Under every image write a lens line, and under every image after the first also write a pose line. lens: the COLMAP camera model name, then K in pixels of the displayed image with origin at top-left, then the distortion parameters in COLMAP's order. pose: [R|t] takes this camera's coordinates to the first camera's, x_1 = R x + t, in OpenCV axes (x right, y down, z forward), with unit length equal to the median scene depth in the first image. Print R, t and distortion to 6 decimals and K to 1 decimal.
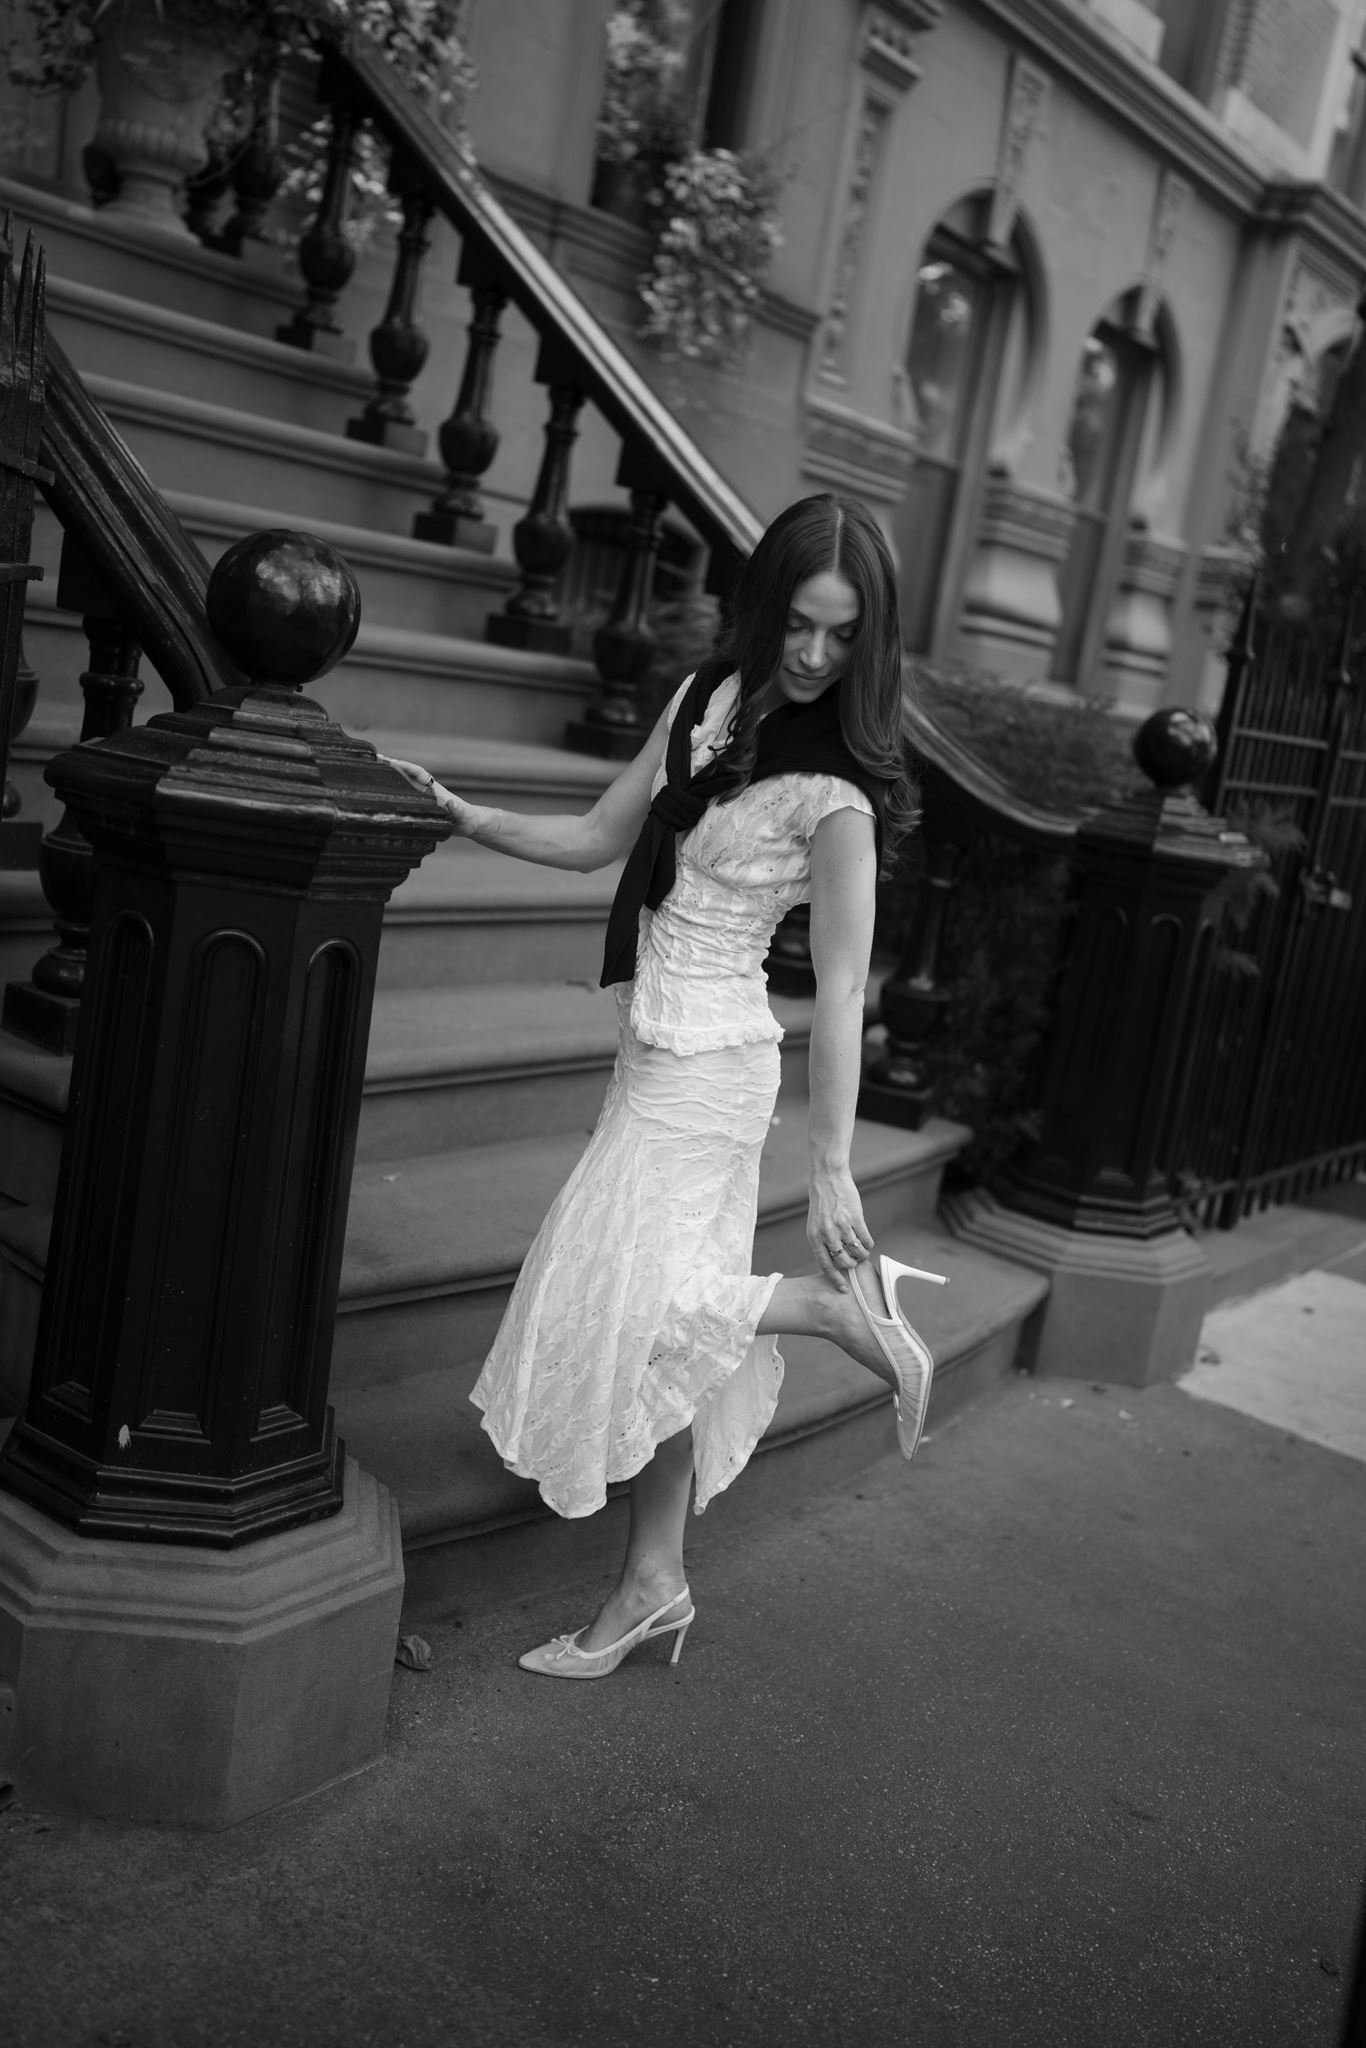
lens RADIAL K [[1954.1, 0, 683.0], [0, 1954.1, 1024.0], [0, 0, 1]] dist [-0.042835, 0.150692]
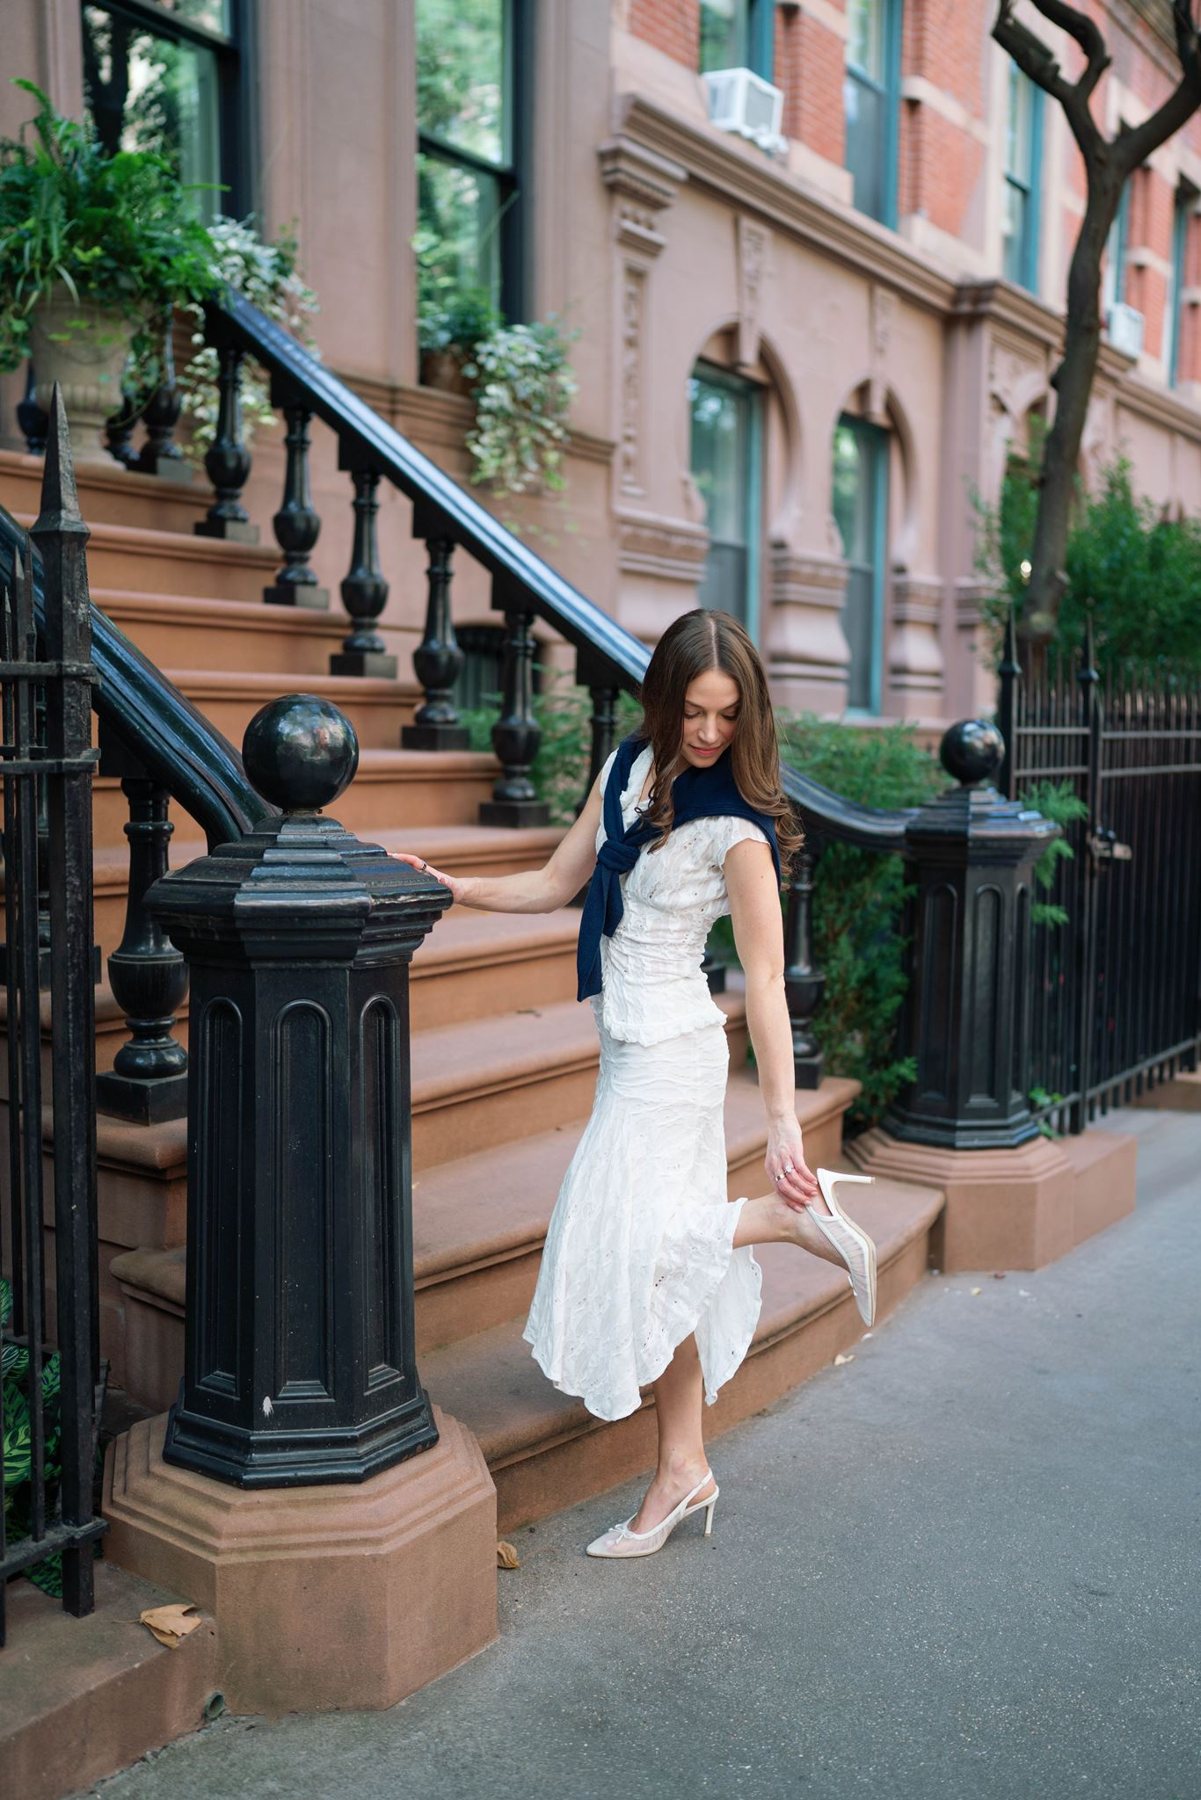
lens RADIAL K [[1717.4, 0, 600.5], [0, 1717.4, 900.0], [0, 0, 1]] dist [-0.042835, 0.150692]
pose [[0.988194, -0.150191, 0.030252, -0.026060], [0.152200, 0.984975, -0.081610, 0.004641], [-0.017540, 0.085251, 0.996205, -0.071365]]
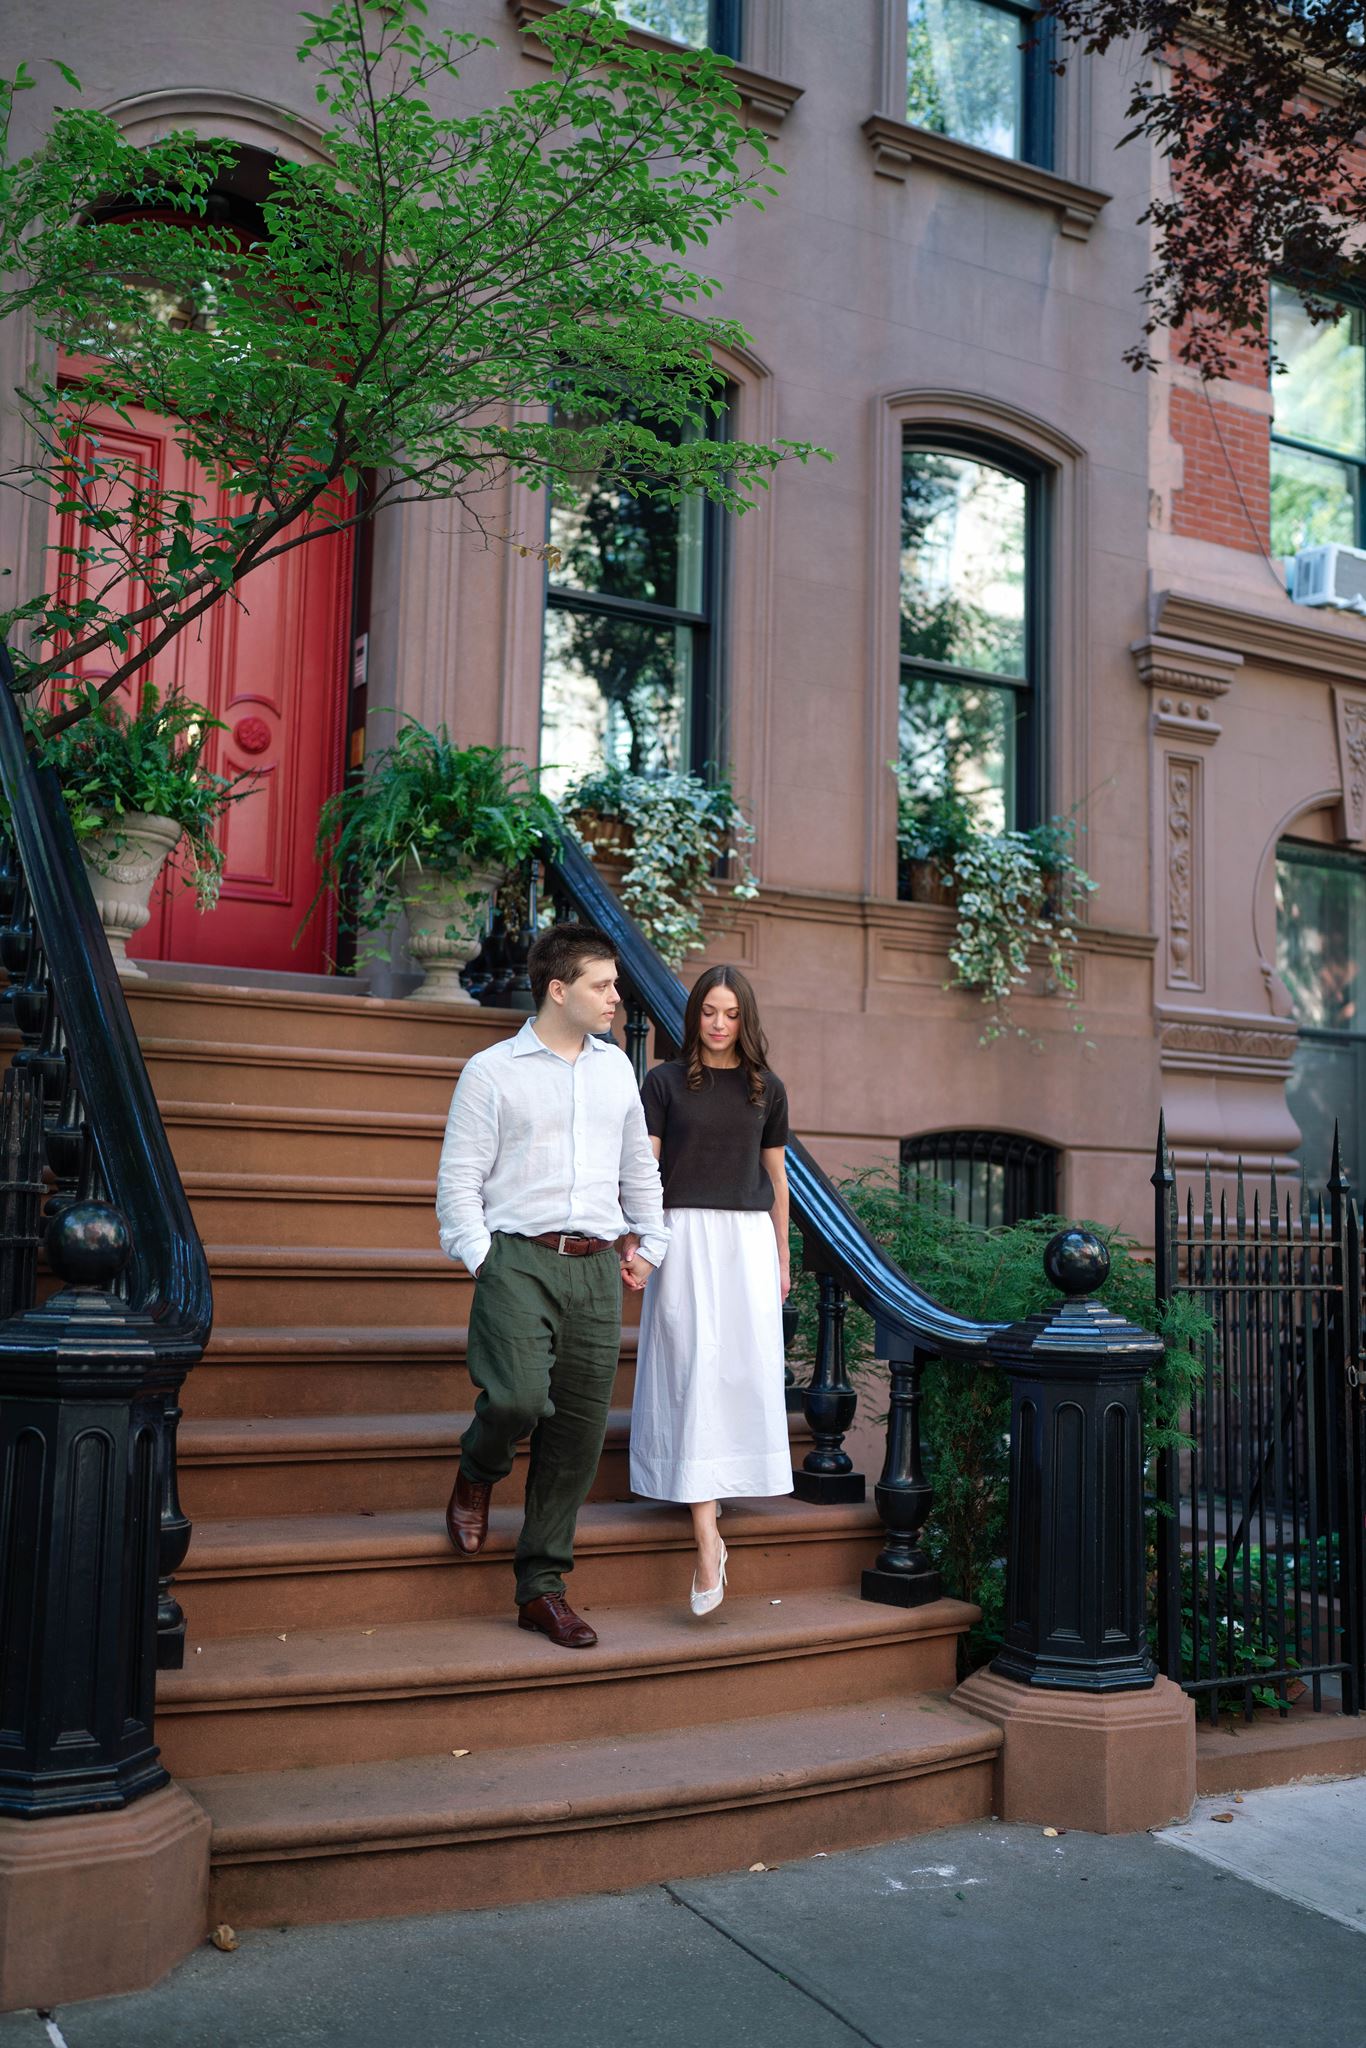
lens RADIAL K [[1954.1, 0, 683.0], [0, 1954.1, 1024.0], [0, 0, 1]] dist [-0.042835, 0.150692]
pose [[0.904860, -0.177406, -0.386983, 0.473682], [0.042748, 0.942301, -0.332027, 0.099346], [0.423558, 0.283895, 0.860234, -0.165560]]
